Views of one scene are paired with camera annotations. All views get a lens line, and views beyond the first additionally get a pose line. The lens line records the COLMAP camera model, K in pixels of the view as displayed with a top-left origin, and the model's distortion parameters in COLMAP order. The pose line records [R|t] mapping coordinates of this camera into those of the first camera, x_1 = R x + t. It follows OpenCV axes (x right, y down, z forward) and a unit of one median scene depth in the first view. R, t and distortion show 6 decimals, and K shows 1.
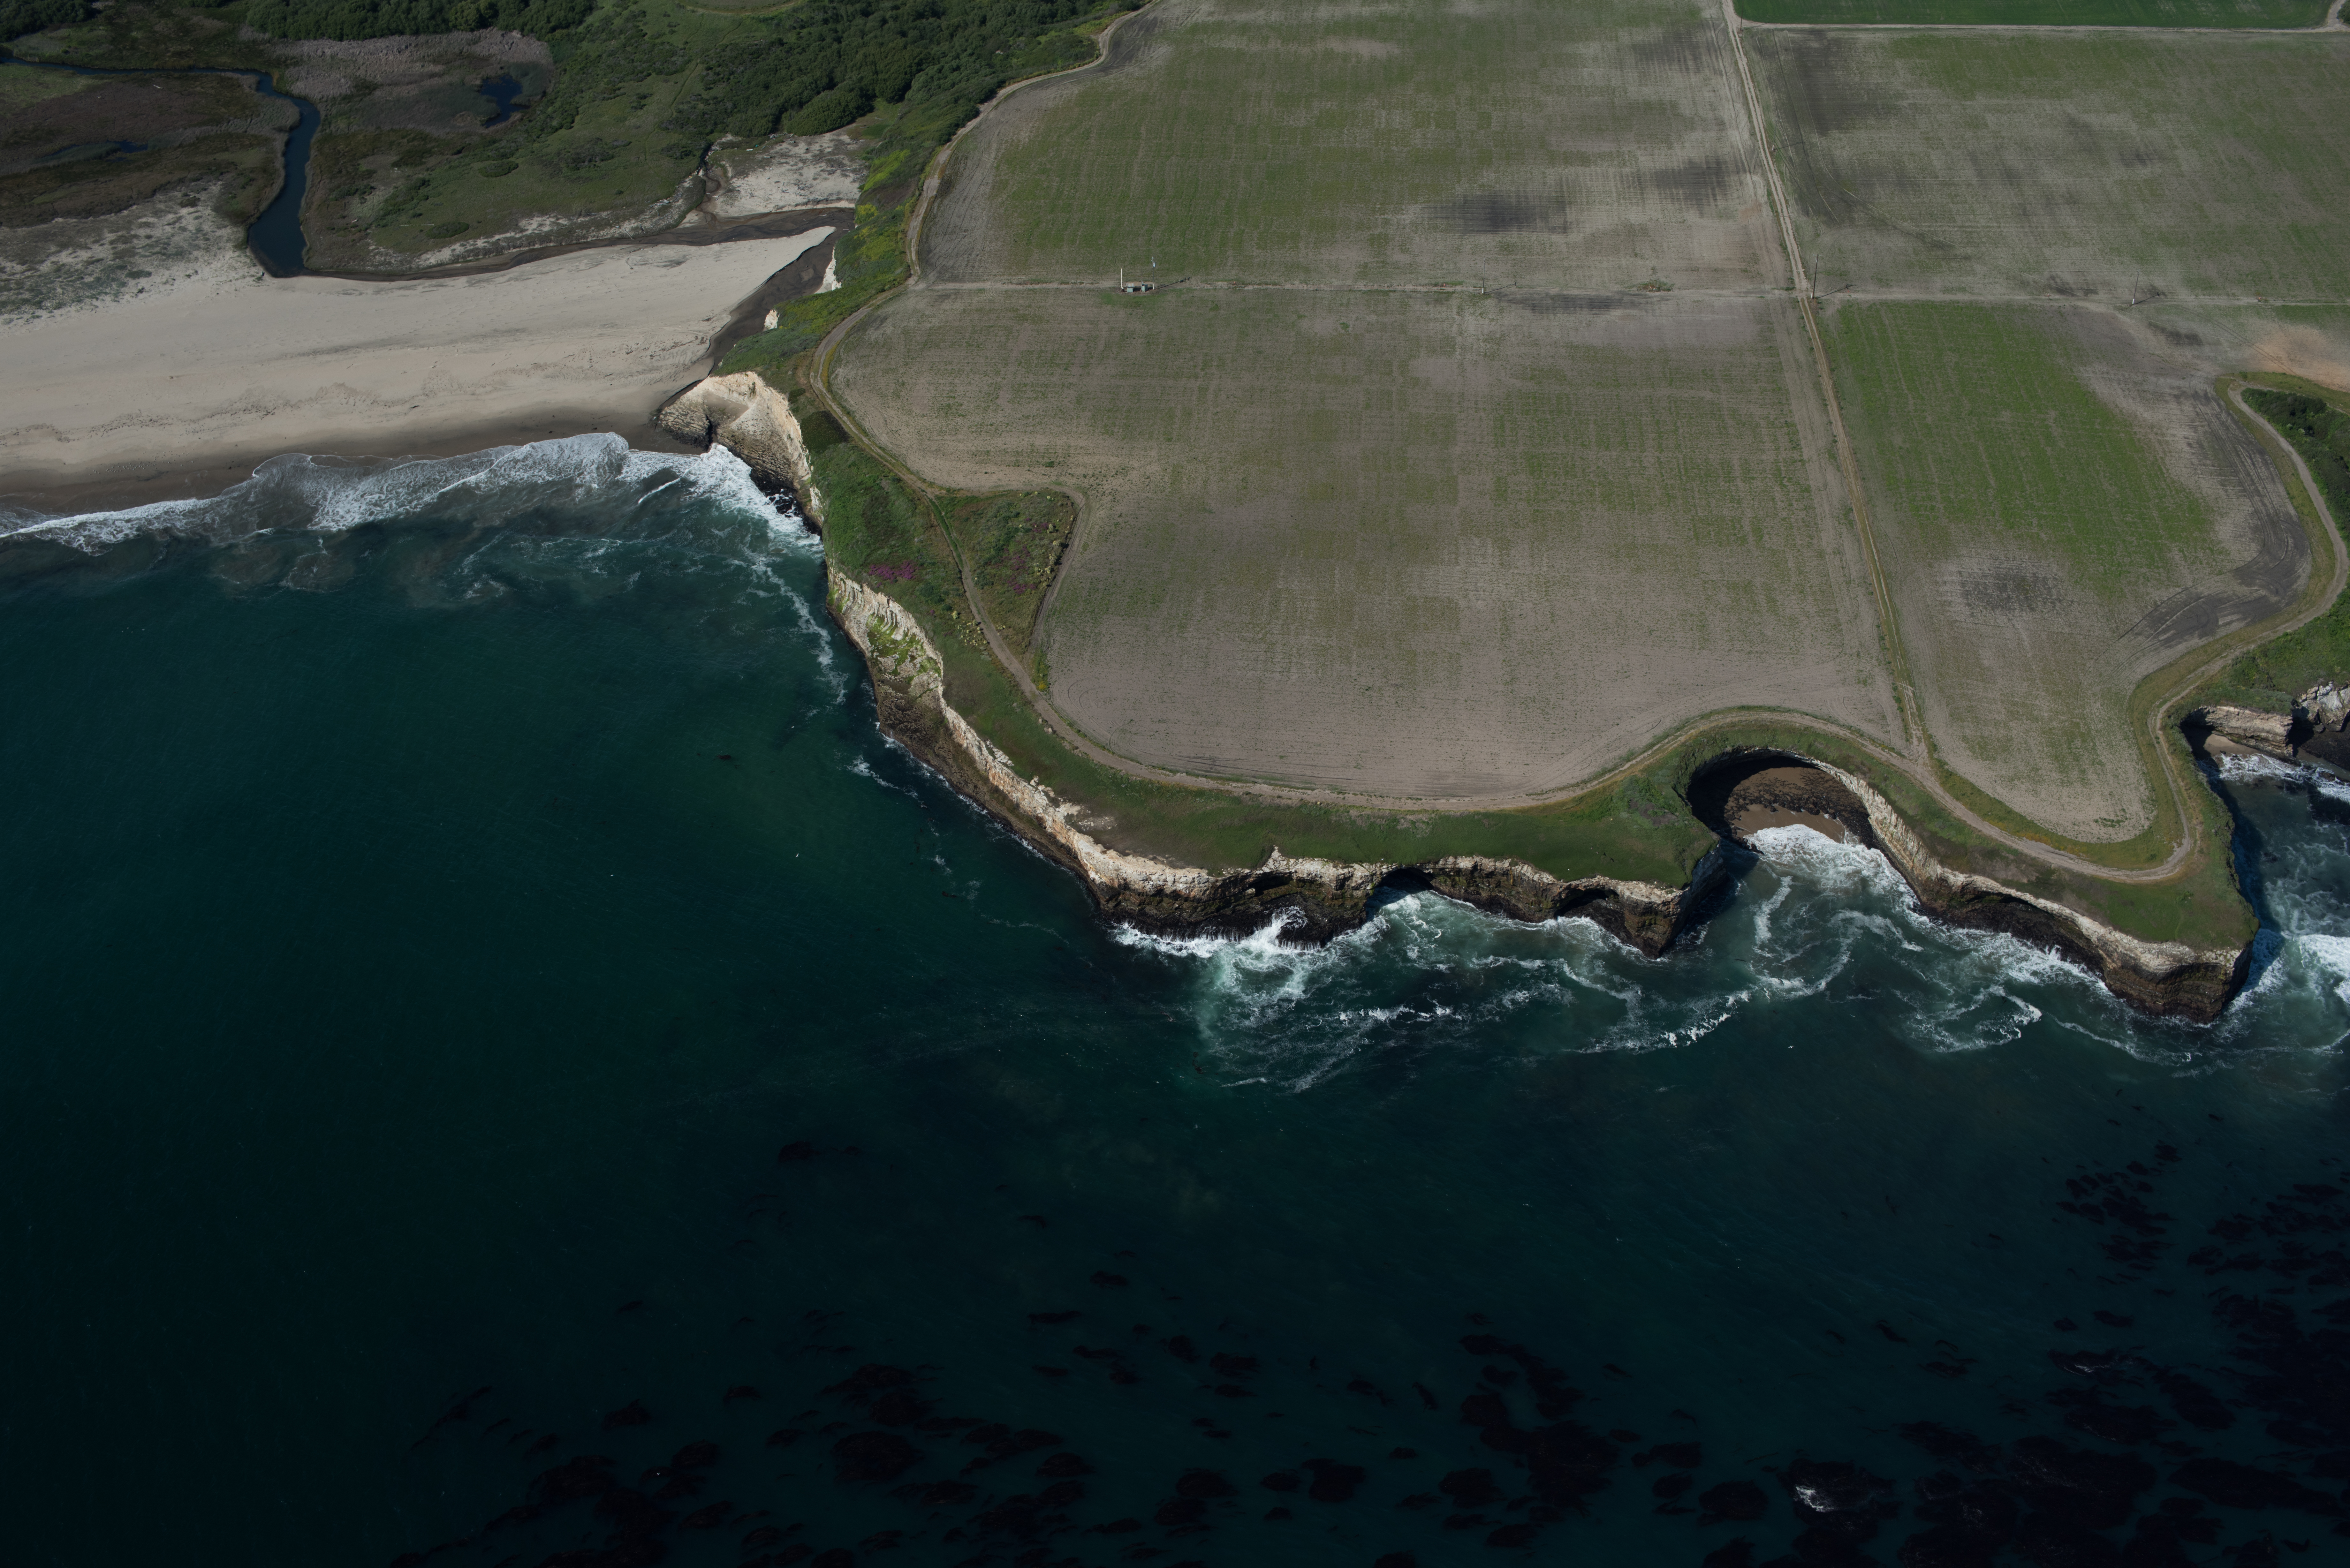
lens RADIAL K [[2687.3, 0, 1175.0], [0, 2687.3, 784.0], [0, 0, 1]] dist [-0.118981, 0.144426]
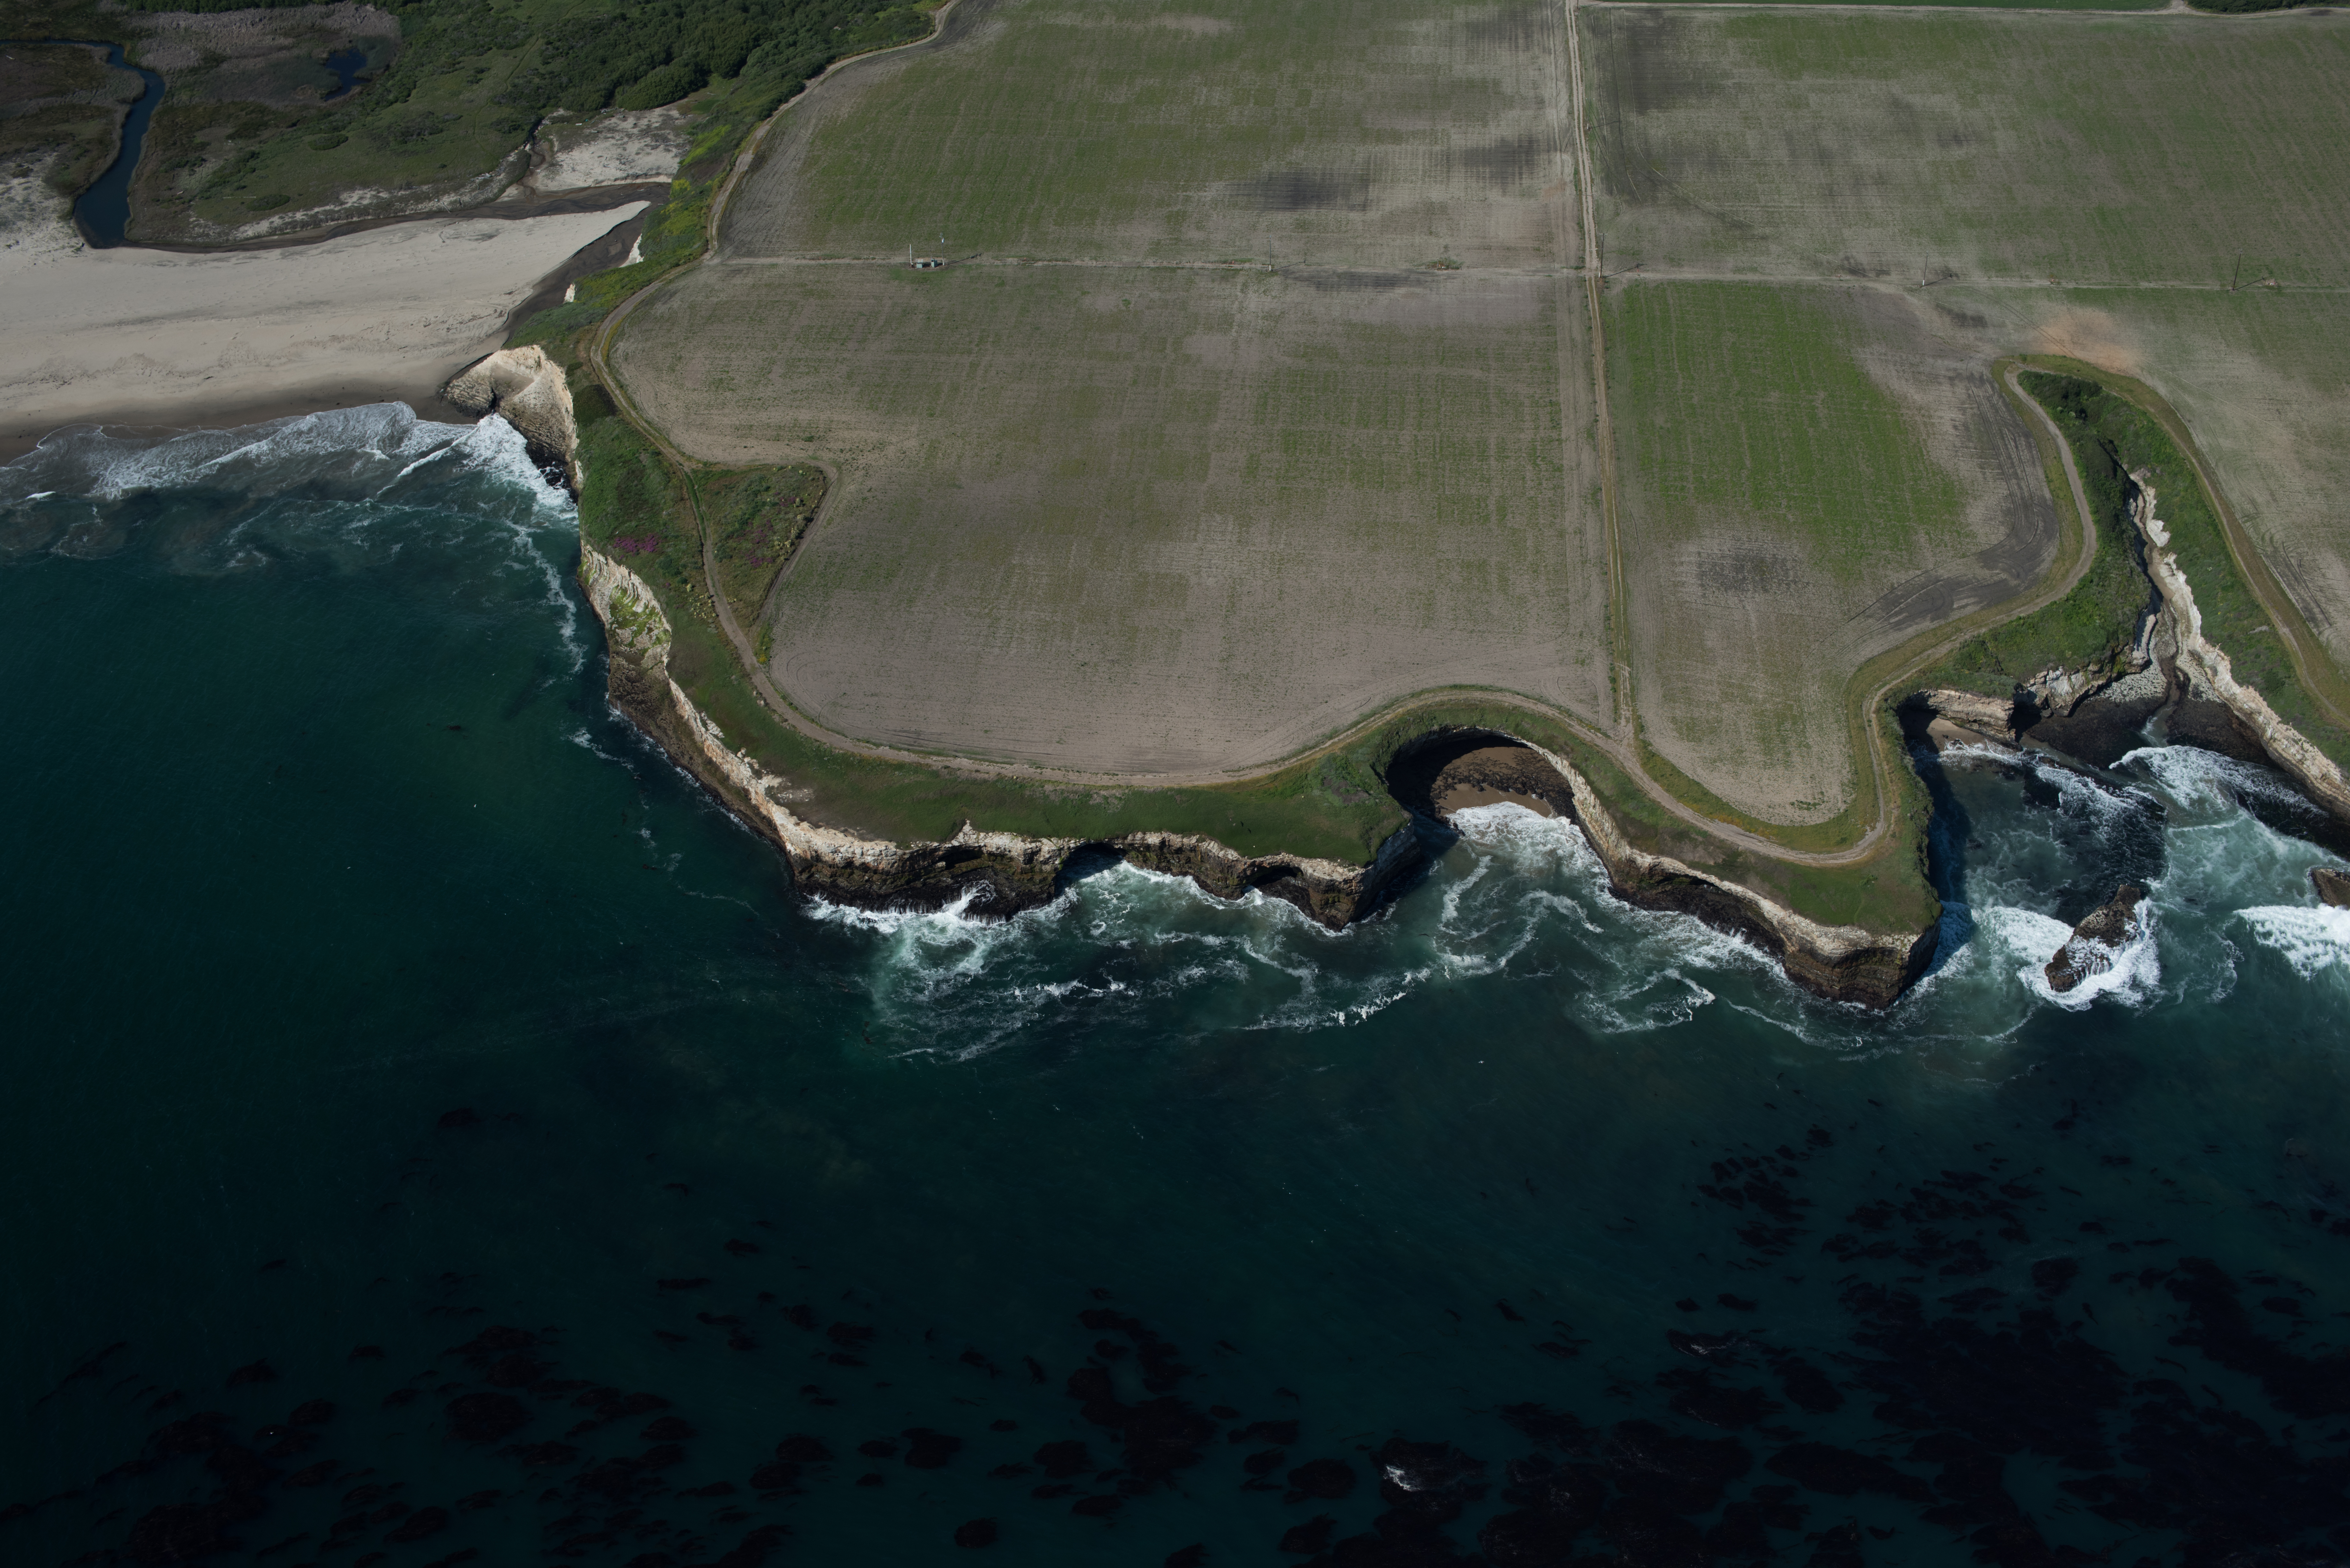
lens RADIAL K [[2687.3, 0, 1175.0], [0, 2687.3, 784.0], [0, 0, 1]] dist [-0.118981, 0.144426]
pose [[0.999880, 0.010171, -0.011688, 0.090661], [-0.010077, 0.999917, 0.008053, 0.000599], [0.011769, -0.007934, 0.999899, -0.002018]]
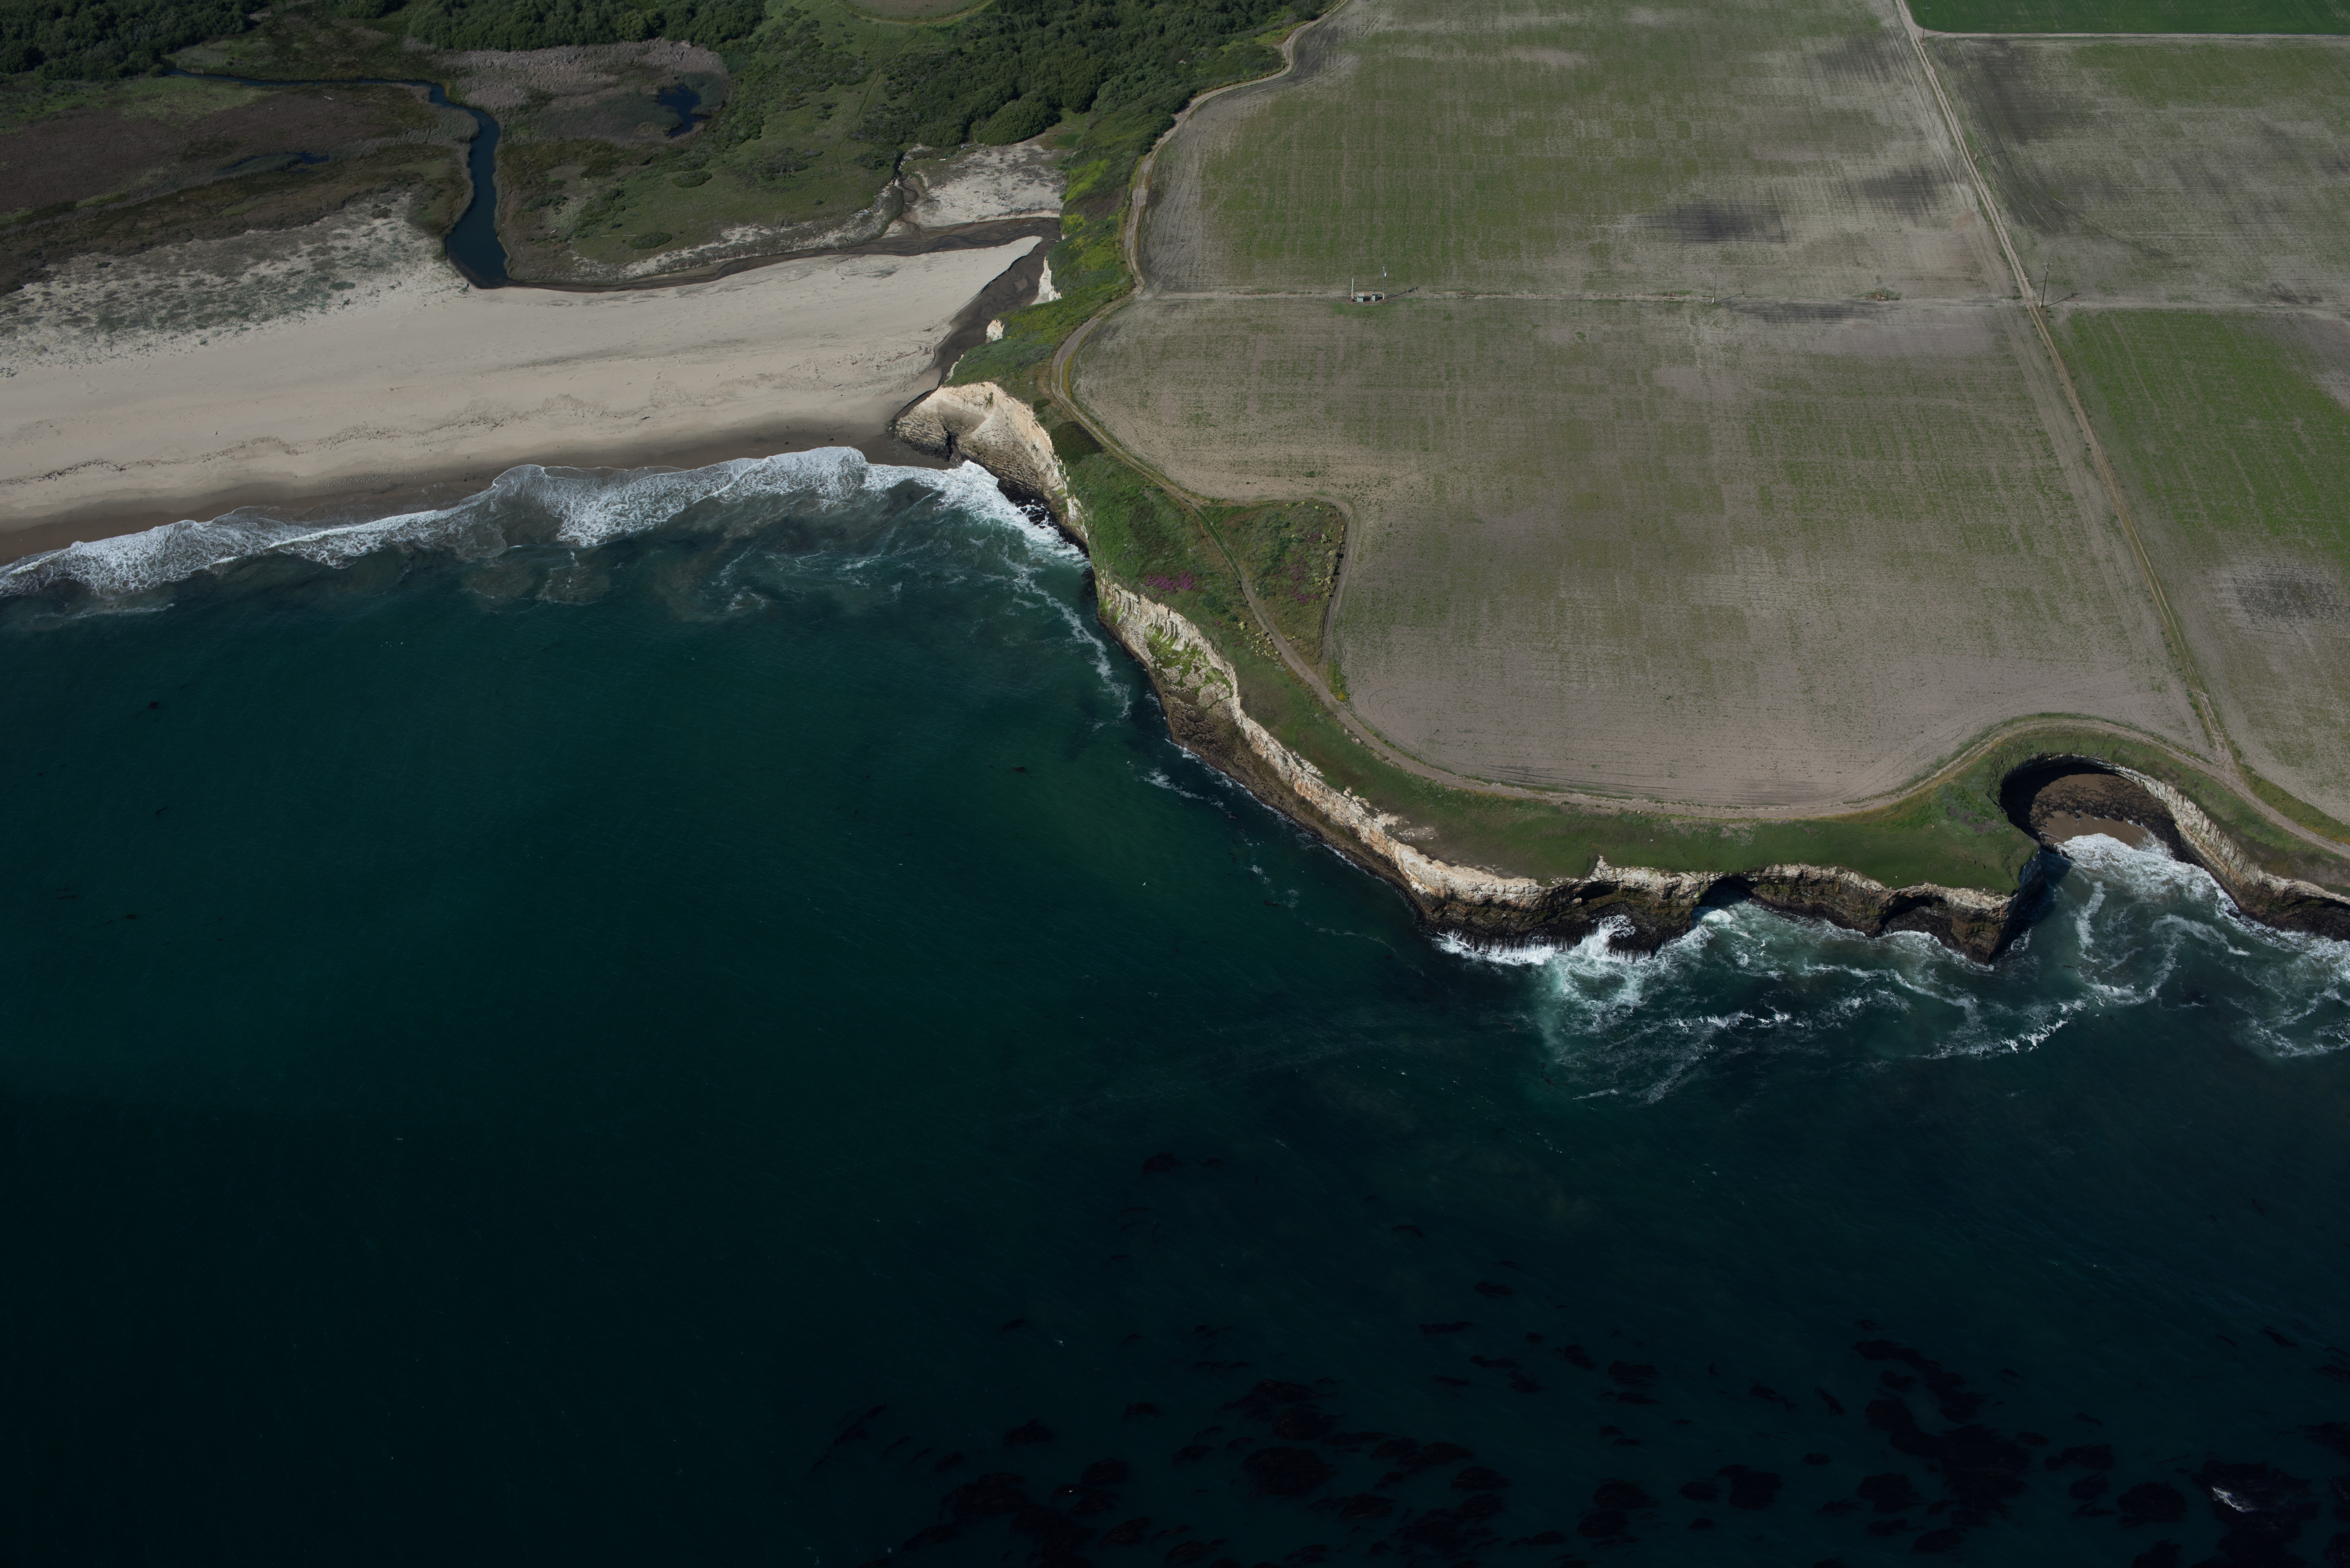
lens RADIAL K [[2687.3, 0, 1175.0], [0, 2687.3, 784.0], [0, 0, 1]] dist [-0.118981, 0.144426]
pose [[0.999971, -0.005235, 0.005483, -0.090524], [0.005254, 0.999980, -0.003441, -0.000629], [-0.005465, 0.003469, 0.999979, 0.001698]]
